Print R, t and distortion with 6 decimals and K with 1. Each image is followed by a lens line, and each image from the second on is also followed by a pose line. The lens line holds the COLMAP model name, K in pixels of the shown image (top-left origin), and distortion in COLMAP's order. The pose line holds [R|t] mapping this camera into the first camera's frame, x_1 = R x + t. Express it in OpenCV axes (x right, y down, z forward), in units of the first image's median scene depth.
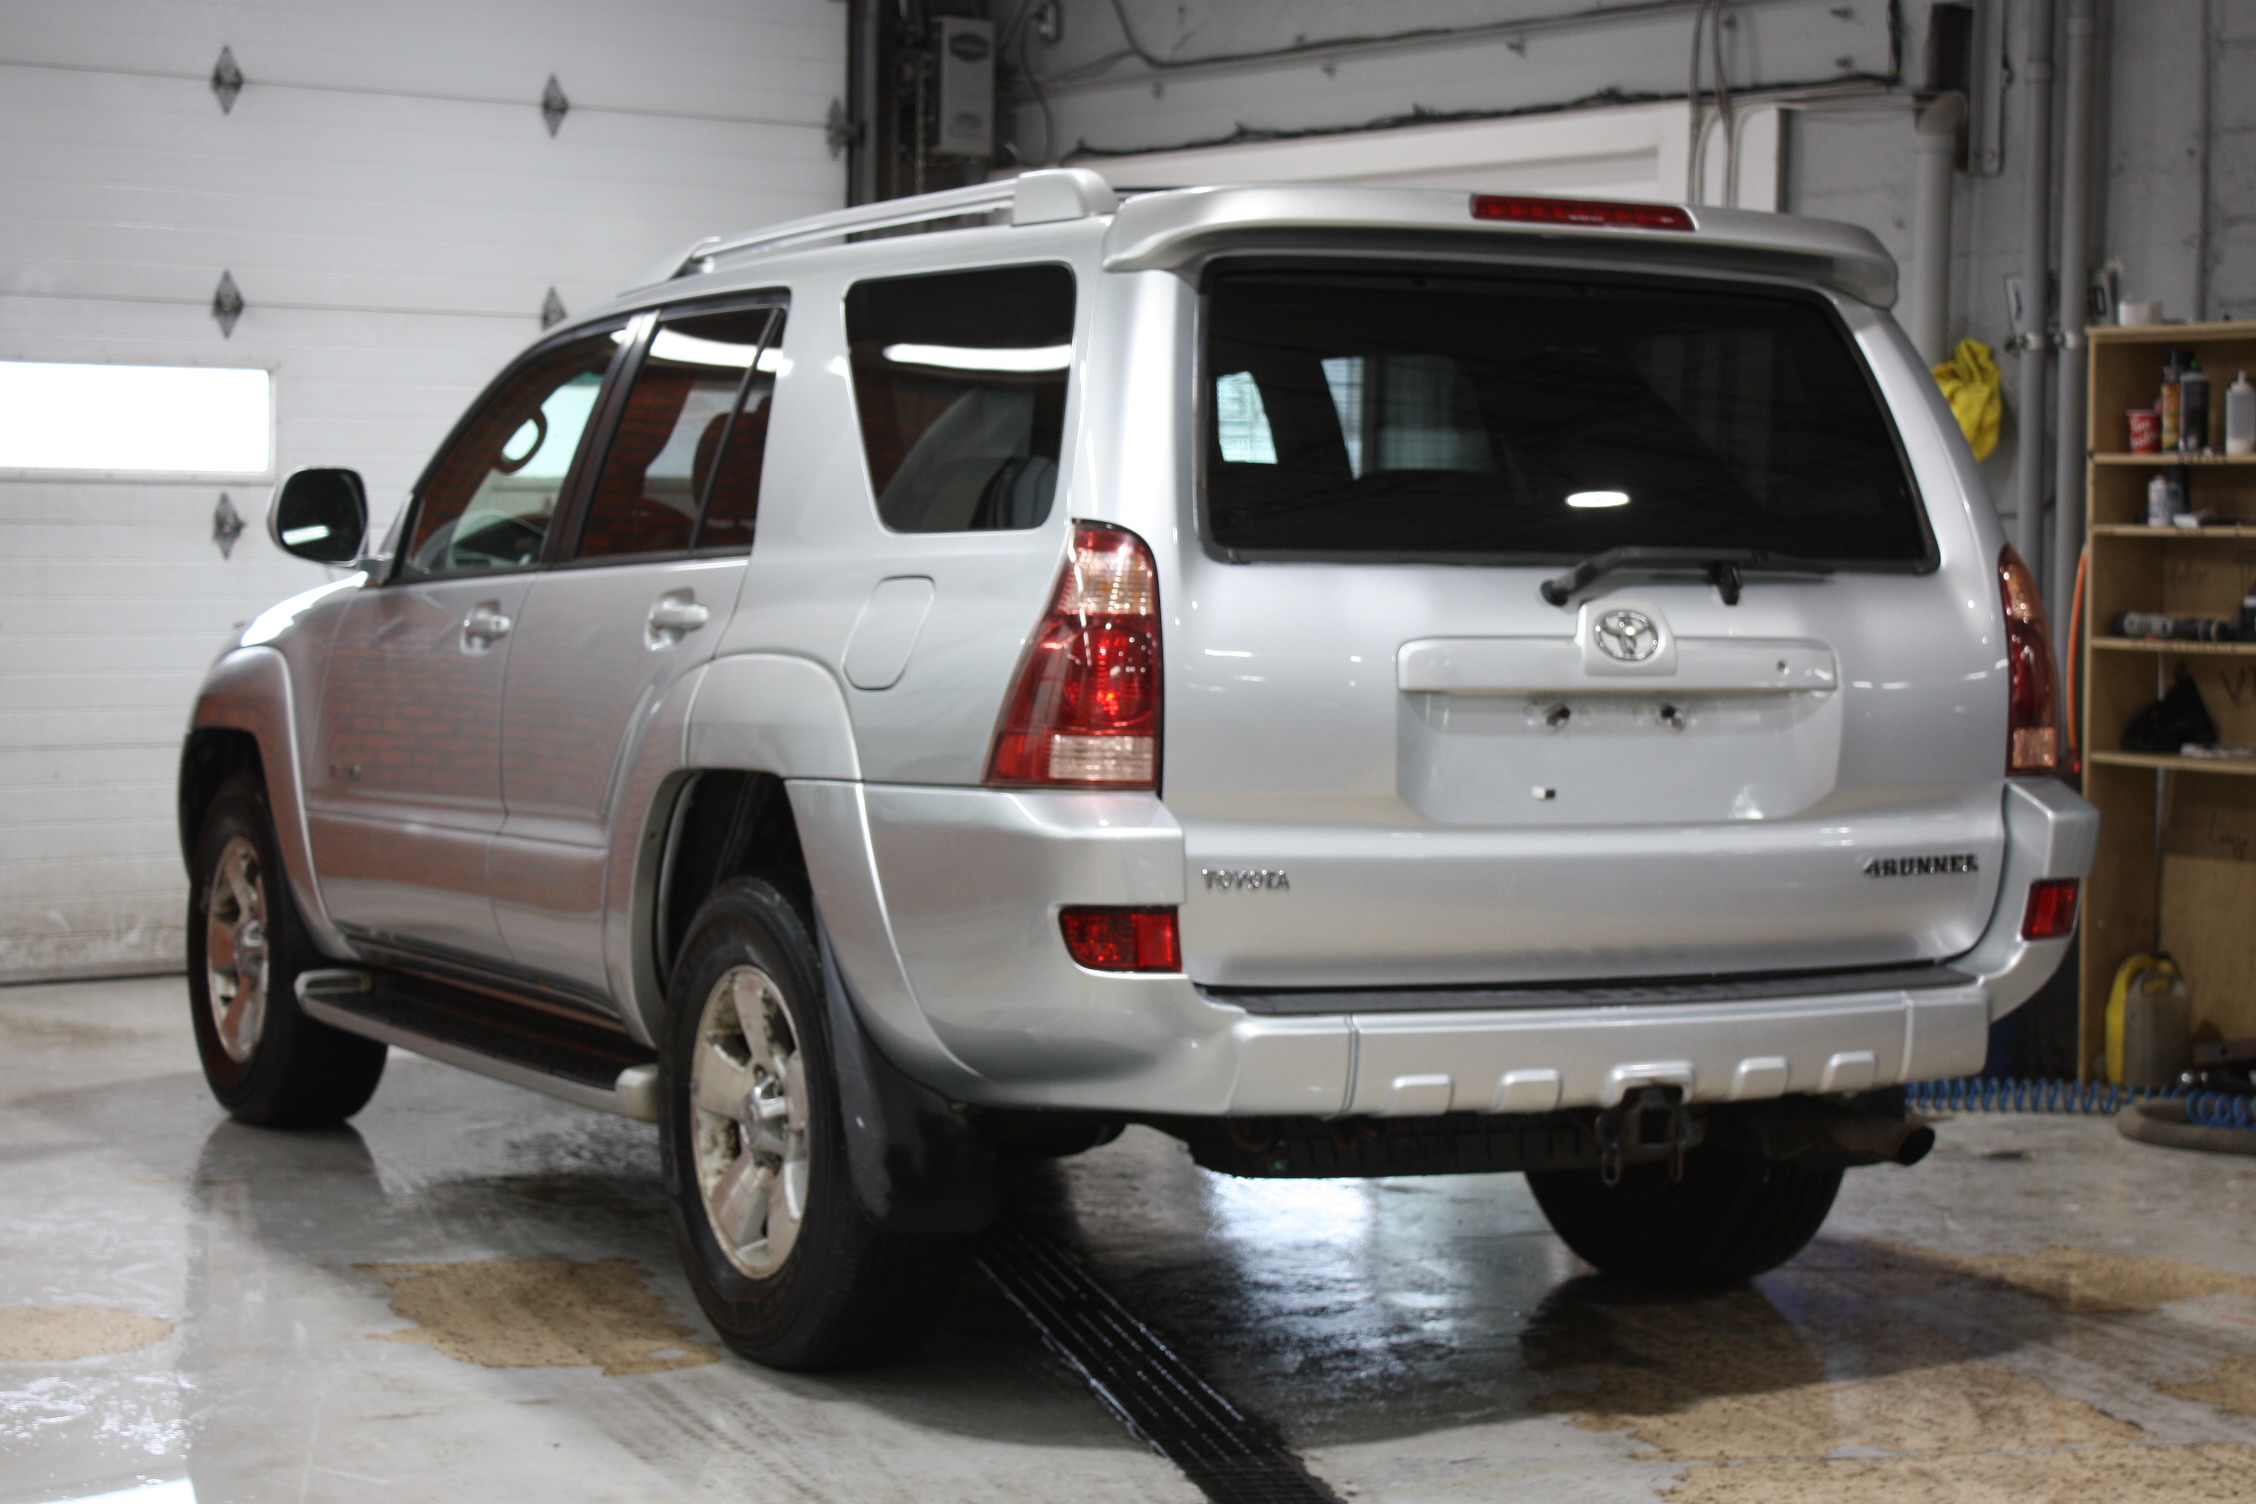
lens RADIAL K [[4250.1, 0, 1132.3], [0, 4250.1, 755.1], [0, 0, 1]] dist [-0.013295, 0.000000]
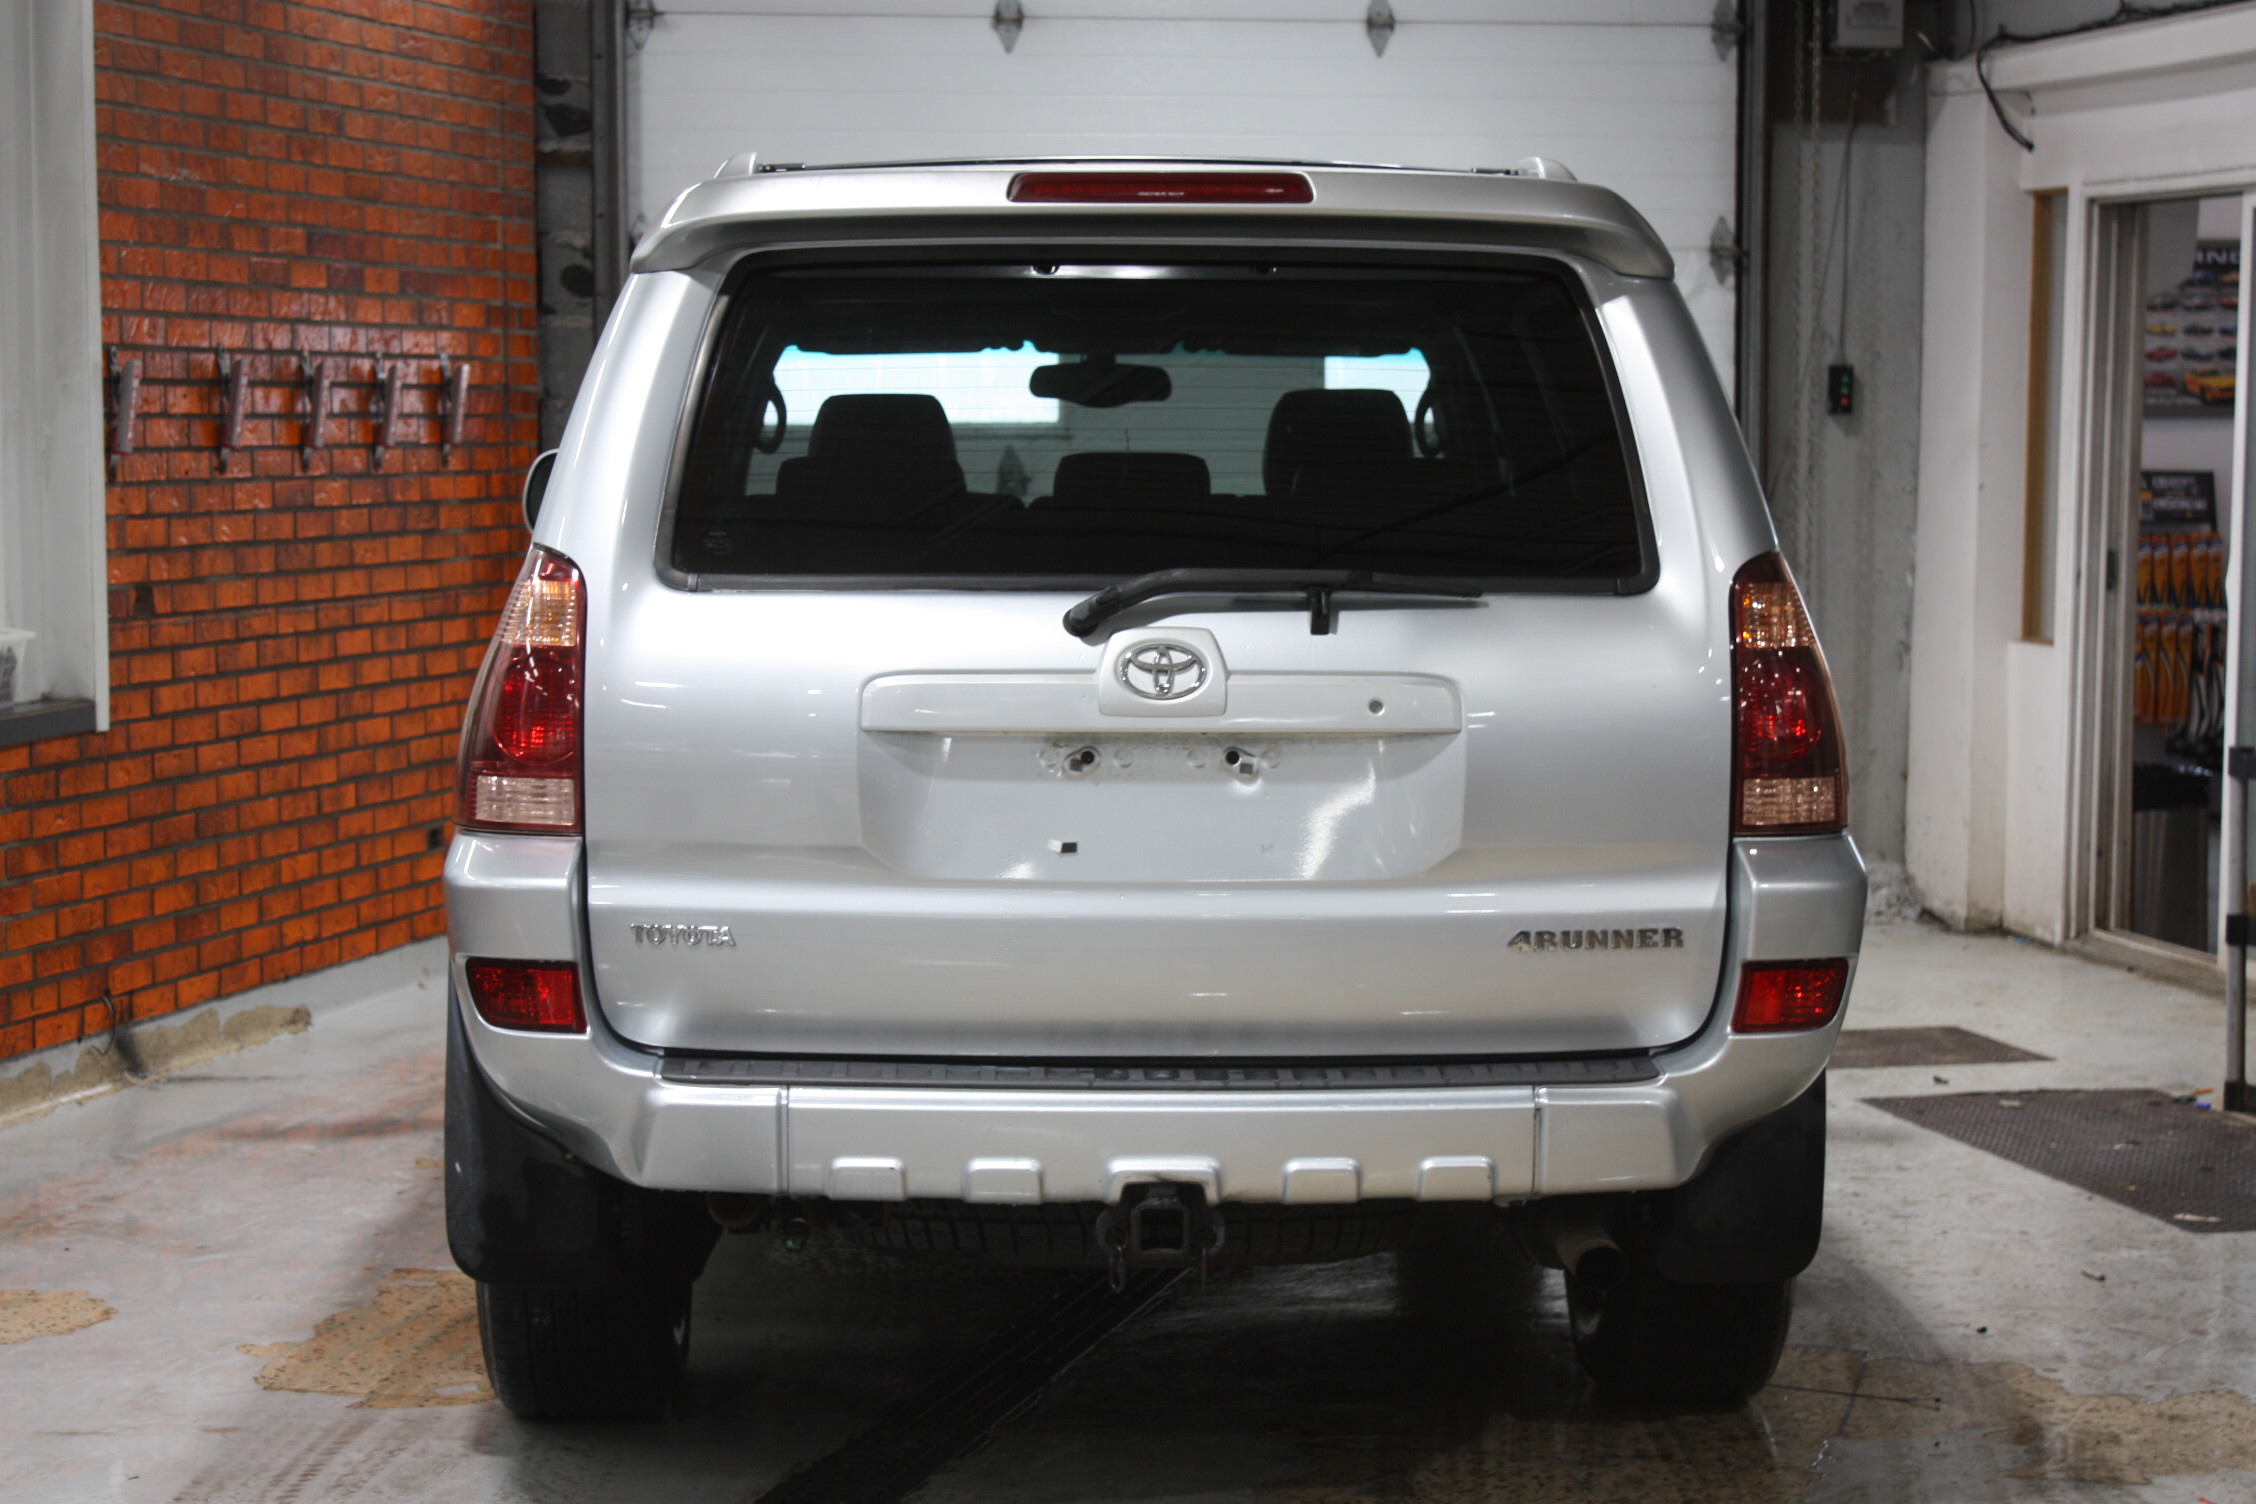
lens RADIAL K [[4595.1, 0, 1122.9], [0, 4595.1, 751.0], [0, 0, 1]] dist [0.028482, 0.000000]
pose [[0.895160, 0.020132, -0.445291, 0.522923], [-0.010504, 0.999655, 0.024080, -0.033514], [0.445622, -0.016878, 0.895062, 0.140308]]
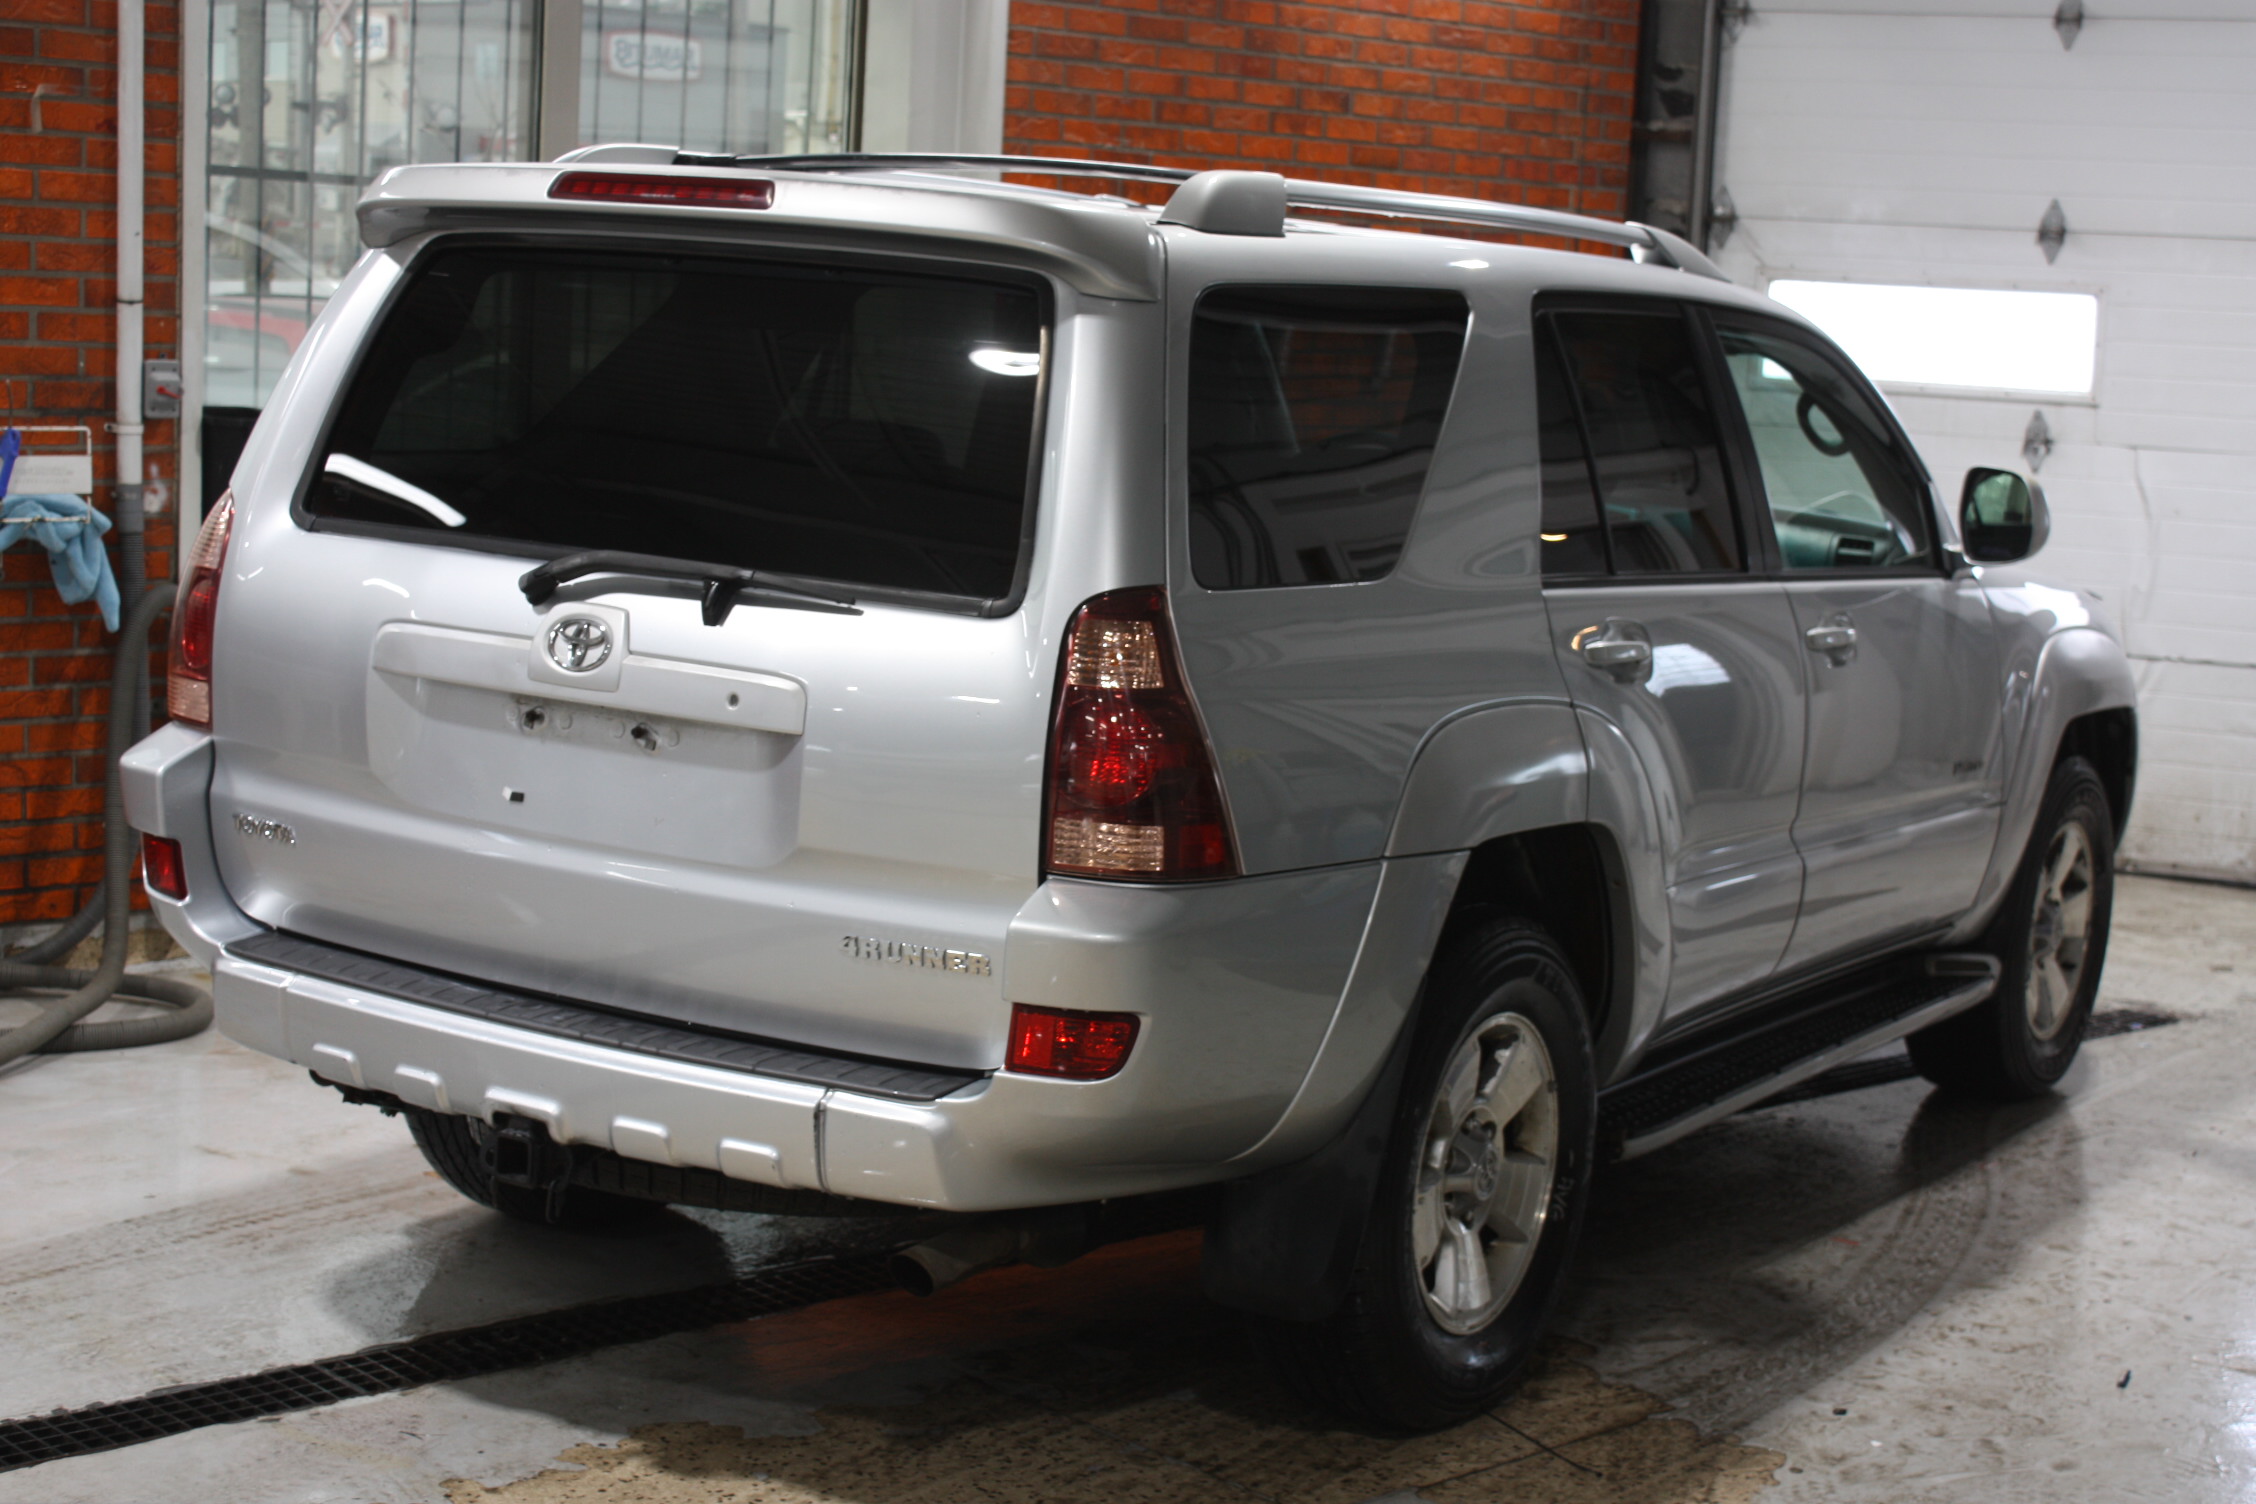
lens RADIAL K [[3502.1, 0, 1128.4], [0, 3502.1, 750.7], [0, 0, 1]] dist [-0.033370, 0.000000]
pose [[0.486838, 0.137361, -0.862624, 0.829565], [-0.089287, 0.990211, 0.107286, -0.096426], [0.868917, 0.024790, 0.494337, 0.708599]]
